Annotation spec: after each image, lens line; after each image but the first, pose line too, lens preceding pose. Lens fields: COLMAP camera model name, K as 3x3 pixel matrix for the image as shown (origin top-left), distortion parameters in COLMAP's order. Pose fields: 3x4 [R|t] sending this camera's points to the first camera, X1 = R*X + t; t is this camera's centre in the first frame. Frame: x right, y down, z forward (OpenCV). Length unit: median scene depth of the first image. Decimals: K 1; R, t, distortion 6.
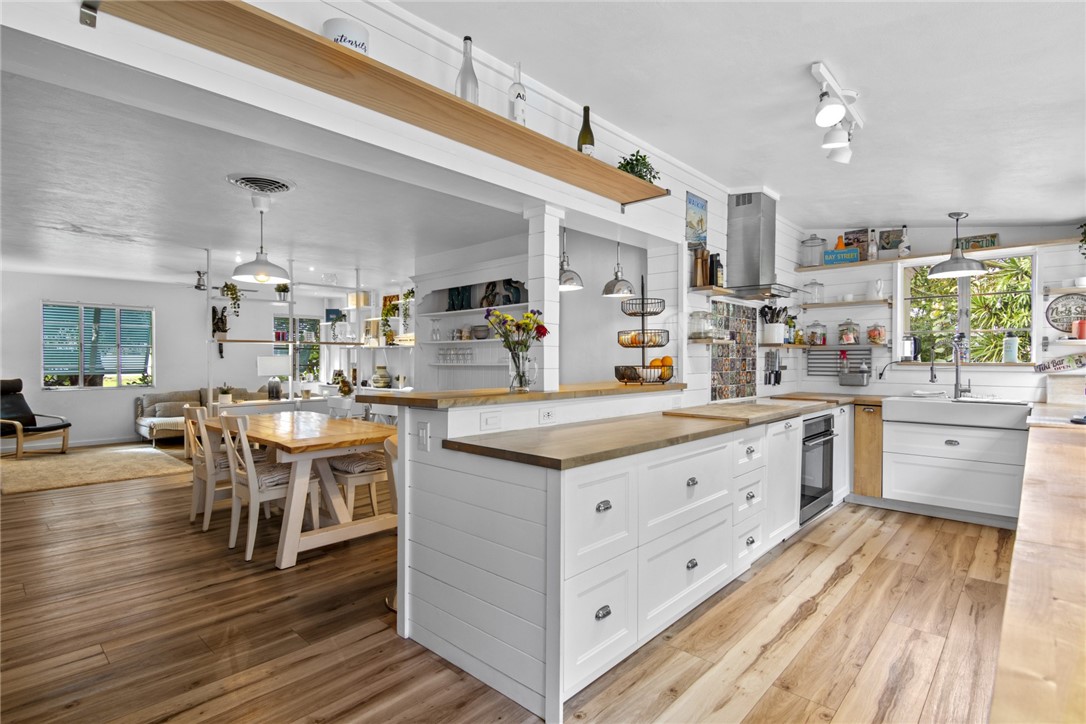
lens RADIAL K [[545.0, 0, 551.3], [0, 545.0, 362.2], [0, 0, 1]] dist [-0.002313, -0.000315]
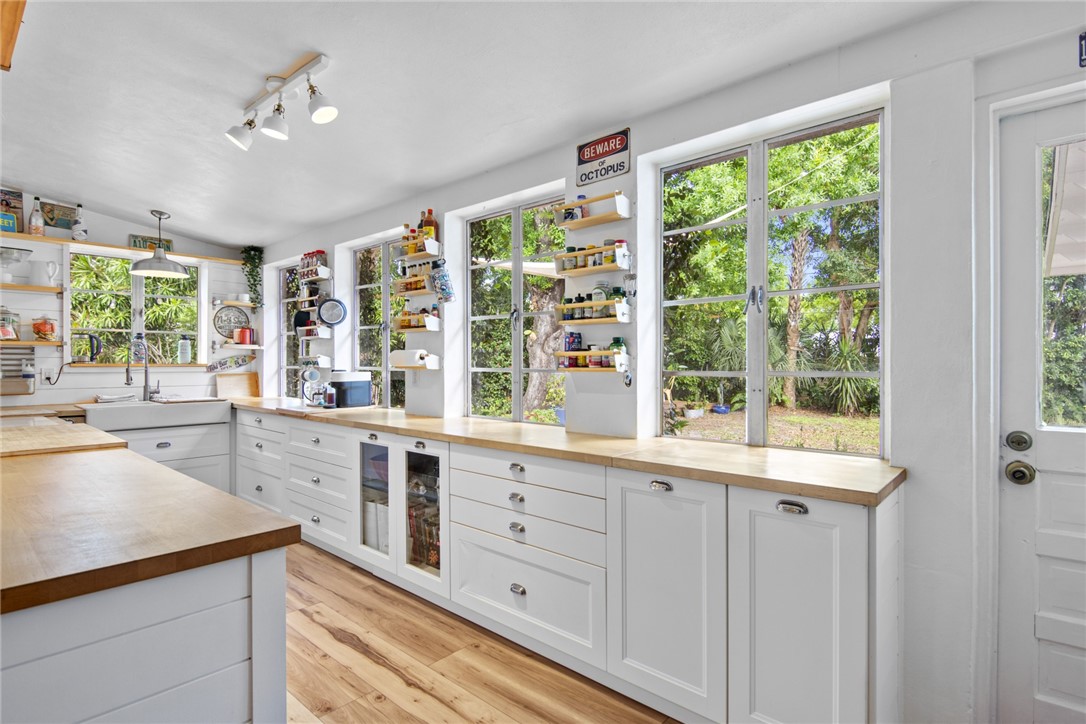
lens RADIAL K [[545.0, 0, 548.6], [0, 545.0, 363.9], [0, 0, 1]] dist [-0.002313, -0.000315]
pose [[-0.007620, -0.003868, 0.999963, -0.236123], [0.003105, 0.999988, 0.003891, -0.000365], [-0.999966, 0.003134, -0.007608, 0.290024]]
